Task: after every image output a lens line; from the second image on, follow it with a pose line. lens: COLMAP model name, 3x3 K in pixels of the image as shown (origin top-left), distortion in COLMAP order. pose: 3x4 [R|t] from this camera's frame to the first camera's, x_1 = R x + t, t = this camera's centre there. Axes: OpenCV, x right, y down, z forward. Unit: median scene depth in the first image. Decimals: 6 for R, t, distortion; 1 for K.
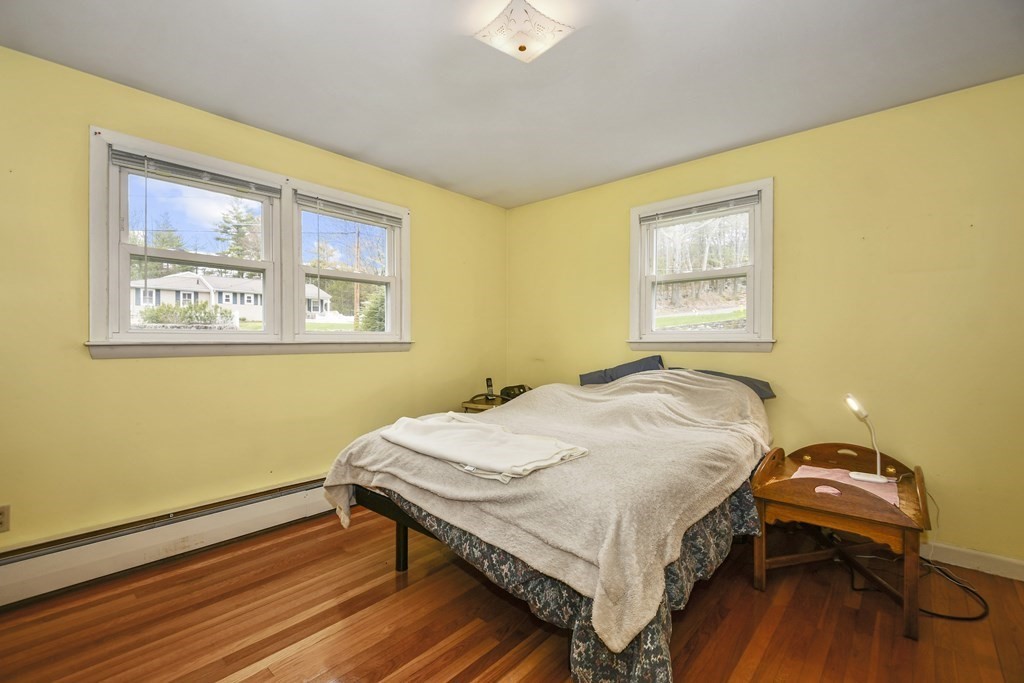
lens RADIAL K [[447.1, 0, 509.3], [0, 447.1, 341.4], [0, 0, 1]] dist [0.010017, -0.003625]
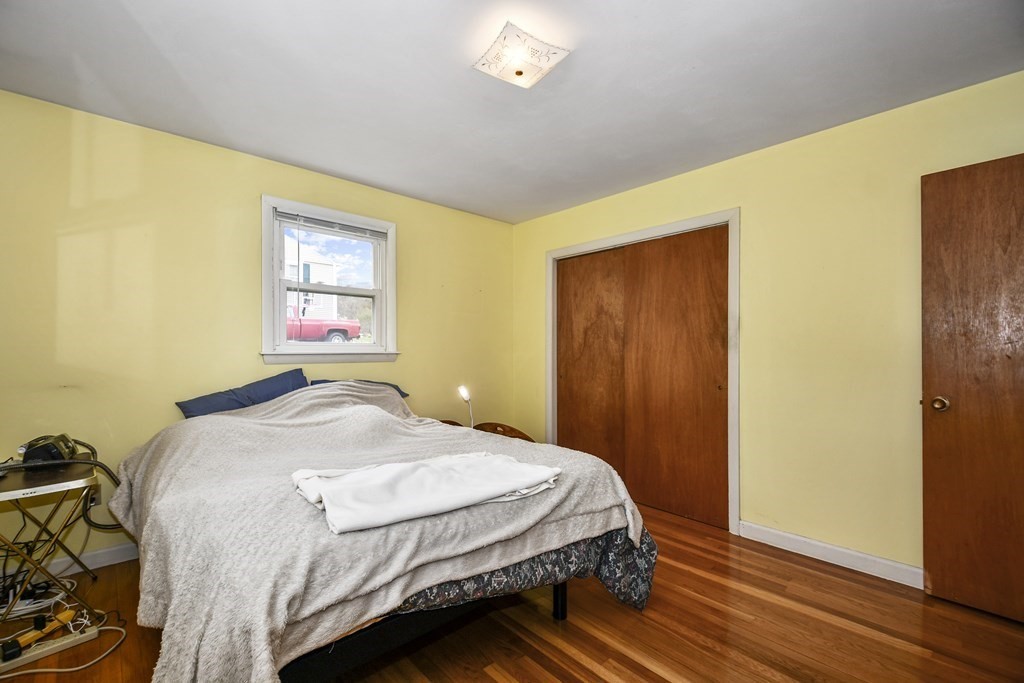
lens RADIAL K [[426.4, 0, 508.8], [0, 426.4, 350.2], [0, 0, 1]] dist [-0.002365, -0.000069]
pose [[0.117417, 0.007990, 0.993051, -0.896661], [-0.004770, 0.999961, -0.007482, -0.002638], [-0.993071, -0.003858, 0.117450, 0.855032]]
